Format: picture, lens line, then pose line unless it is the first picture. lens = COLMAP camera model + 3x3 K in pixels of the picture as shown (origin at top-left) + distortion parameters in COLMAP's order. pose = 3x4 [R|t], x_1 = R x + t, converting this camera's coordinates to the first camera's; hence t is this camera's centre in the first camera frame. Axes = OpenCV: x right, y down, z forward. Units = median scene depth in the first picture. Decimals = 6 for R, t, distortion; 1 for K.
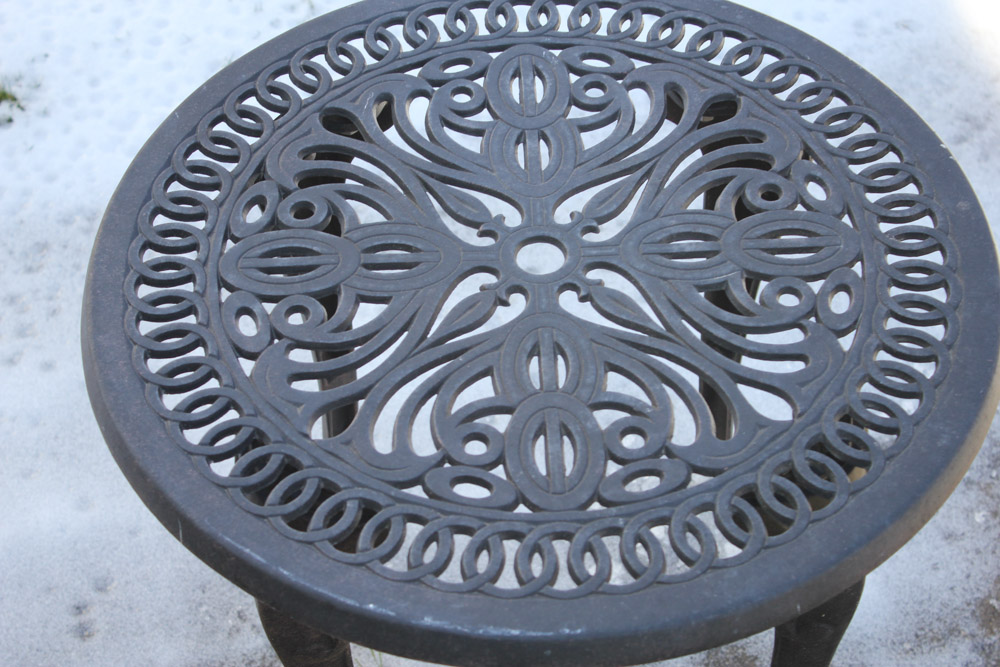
lens RADIAL K [[1902.2, 0, 498.7], [0, 1902.2, 350.6], [0, 0, 1]] dist [-0.004947, 0.262339]
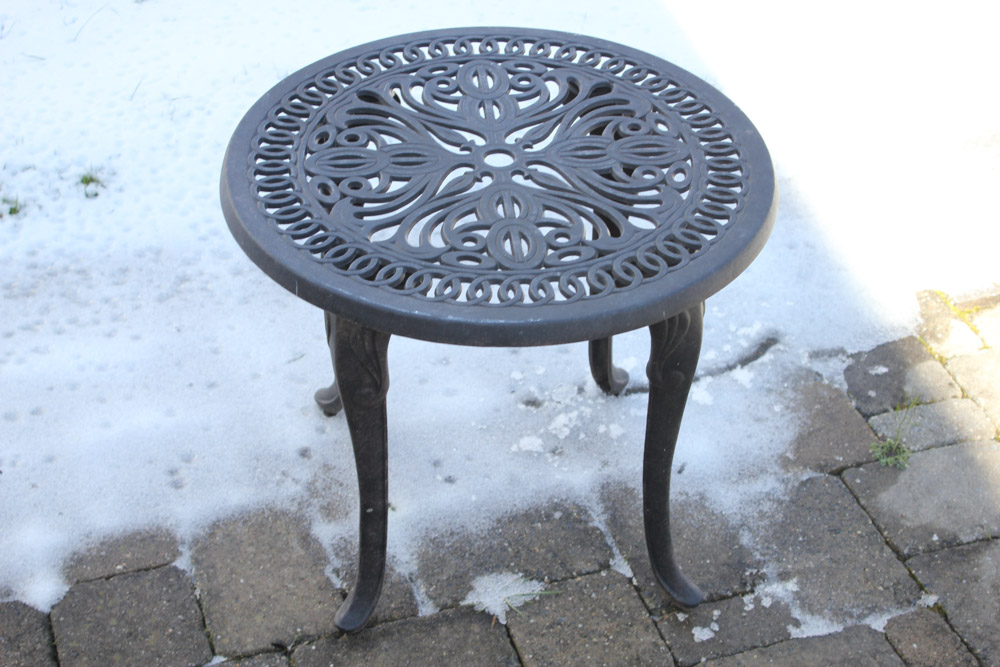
lens RADIAL K [[1696.0, 0, 500.0], [0, 1696.0, 333.5], [0, 0, 1]] dist [-0.011247, 0.125124]
pose [[0.996818, -0.014730, 0.078333, -0.100421], [0.028324, 0.984092, -0.175386, 0.379249], [-0.074503, 0.177046, 0.981379, -0.444927]]
